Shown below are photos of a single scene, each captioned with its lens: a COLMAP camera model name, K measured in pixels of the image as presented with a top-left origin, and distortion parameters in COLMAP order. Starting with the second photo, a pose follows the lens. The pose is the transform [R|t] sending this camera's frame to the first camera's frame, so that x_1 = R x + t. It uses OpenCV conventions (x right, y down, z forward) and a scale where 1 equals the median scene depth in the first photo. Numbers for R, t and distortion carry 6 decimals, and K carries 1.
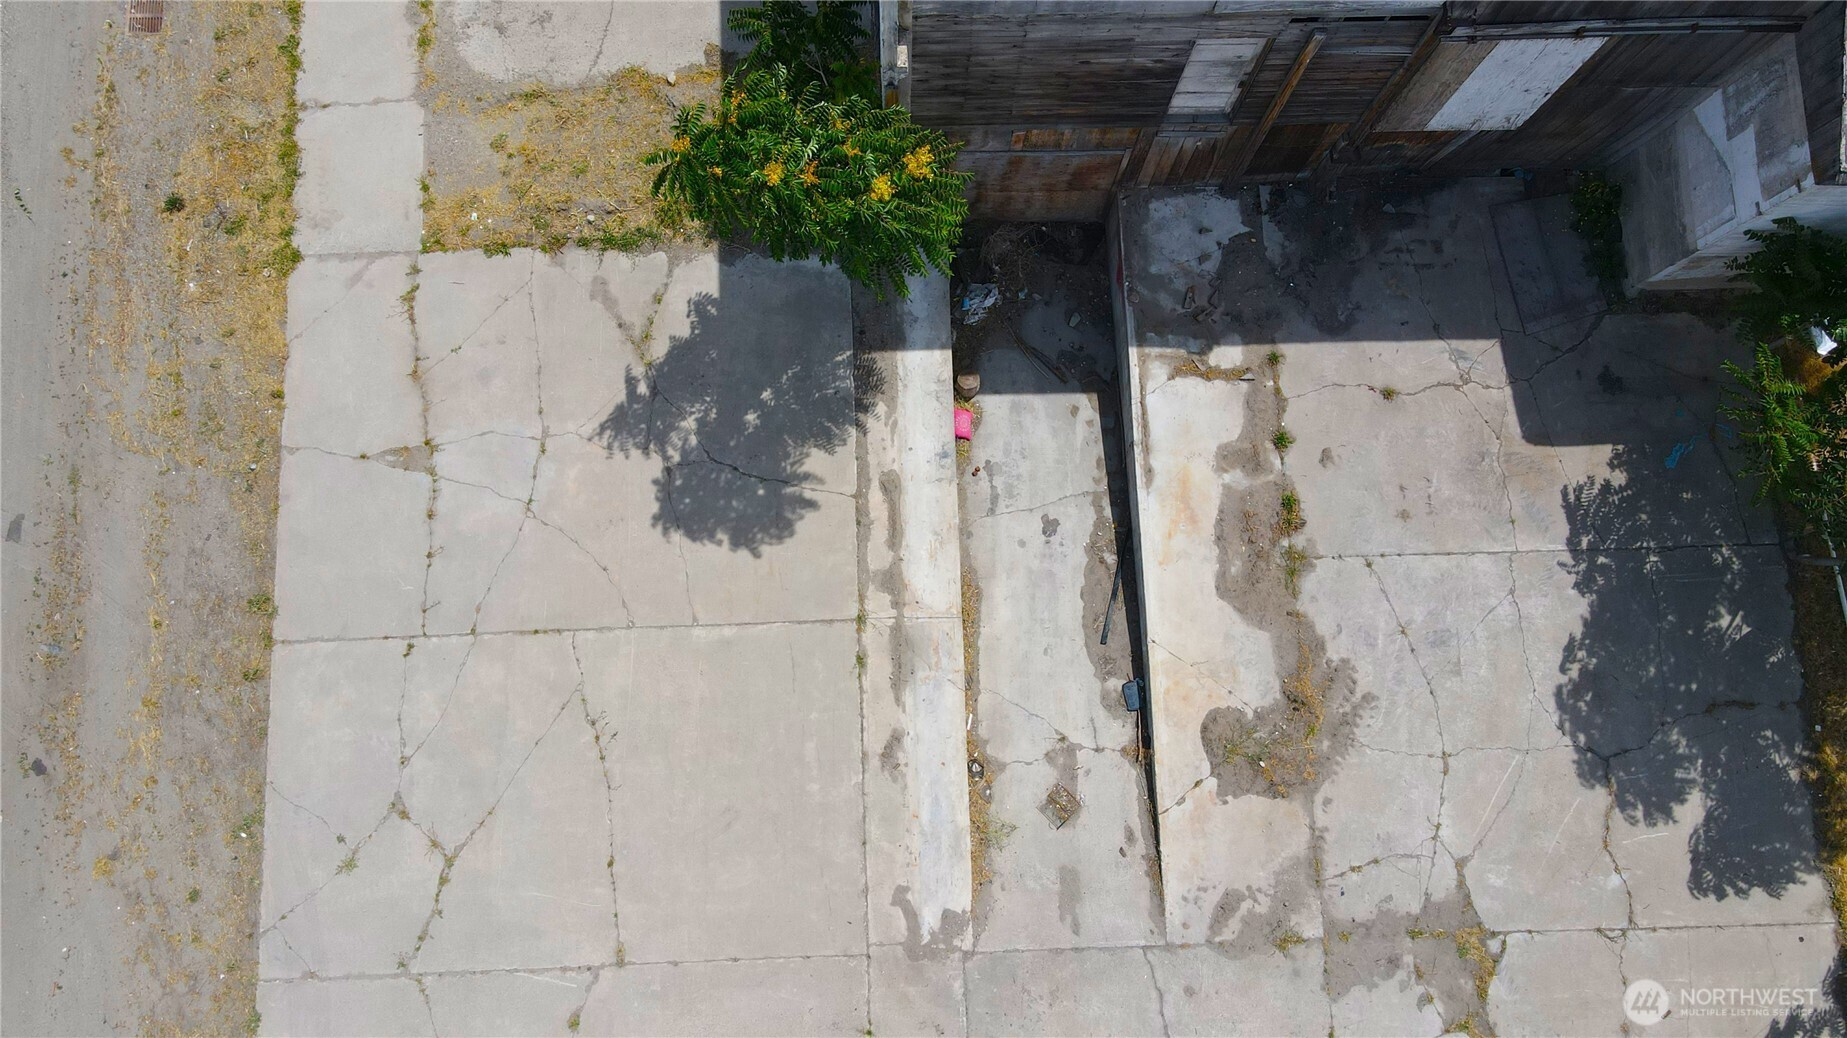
lens RADIAL K [[1364.4, 0, 917.8], [0, 1364.4, 512.2], [0, 0, 1]] dist [-0.007154, 0.041423]
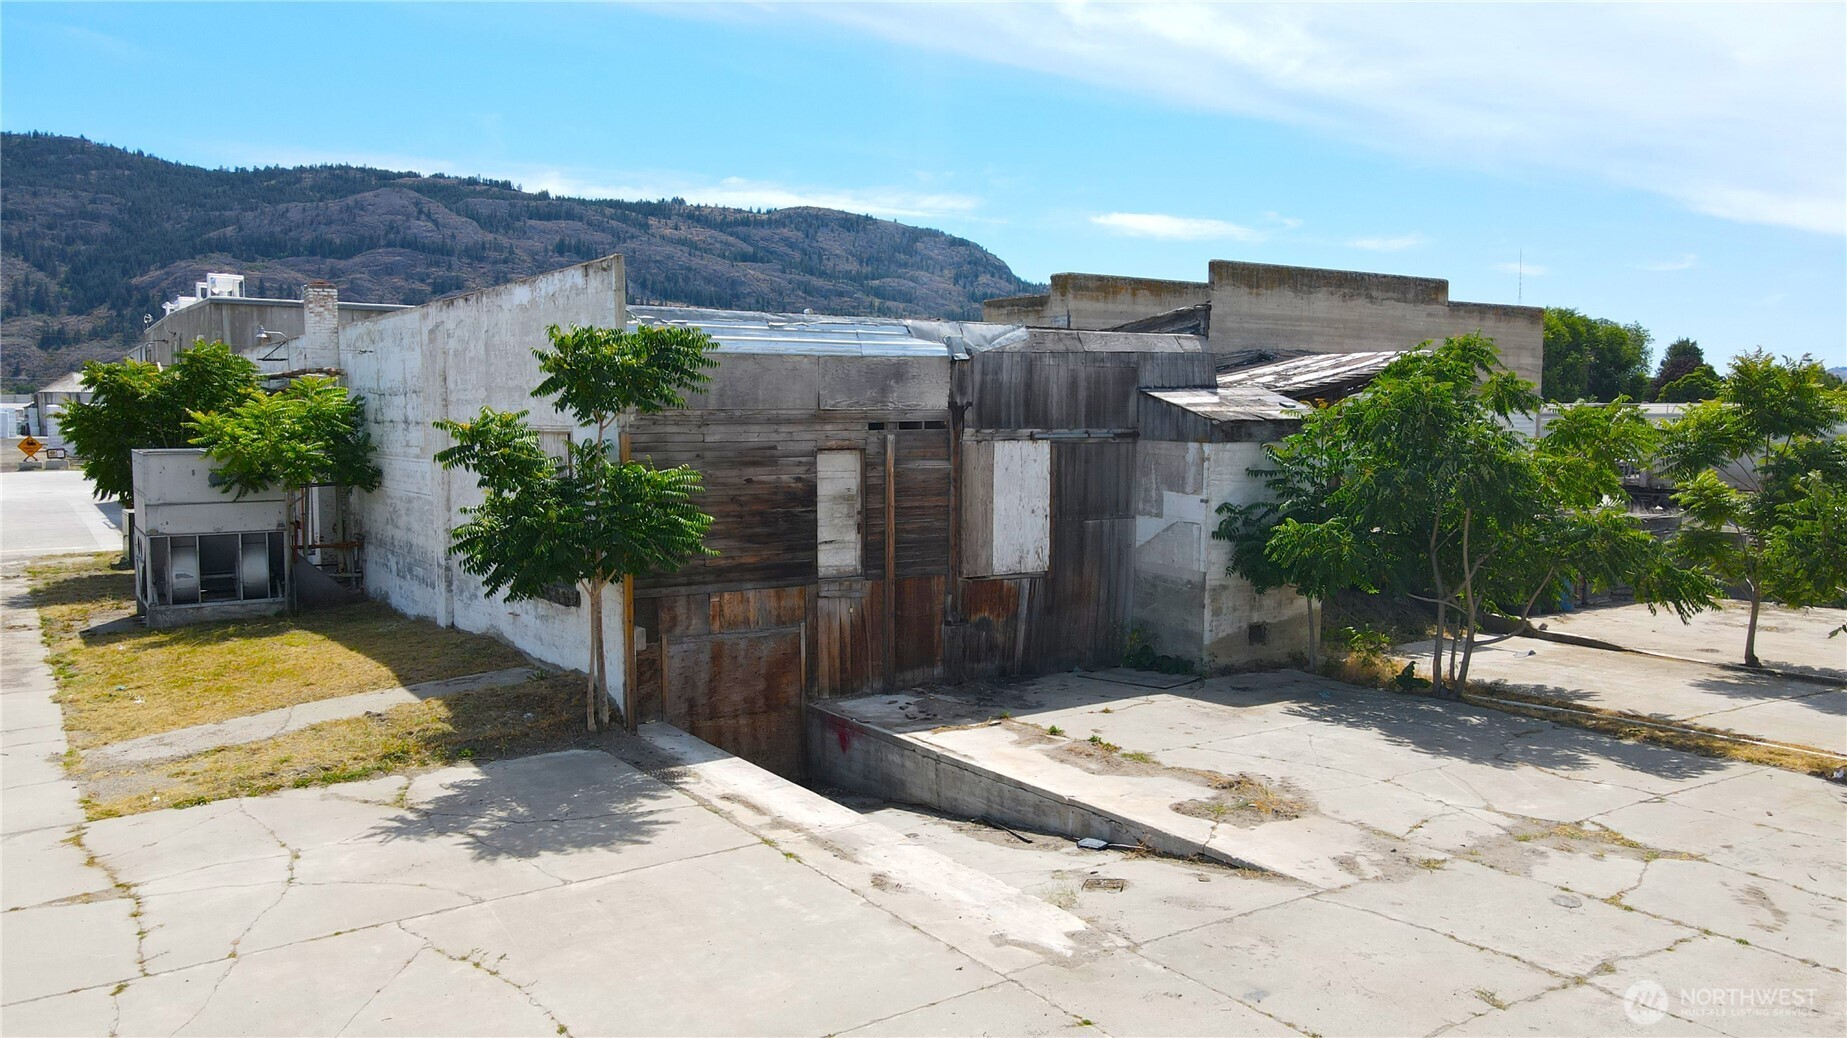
lens RADIAL K [[1364.4, 0, 917.8], [0, 1364.4, 512.2], [0, 0, 1]] dist [-0.007154, 0.041423]
pose [[0.850037, -0.054334, 0.523913, -0.382771], [0.521186, 0.230601, -0.821698, 0.751345], [-0.076168, 0.971530, 0.224337, 0.631341]]
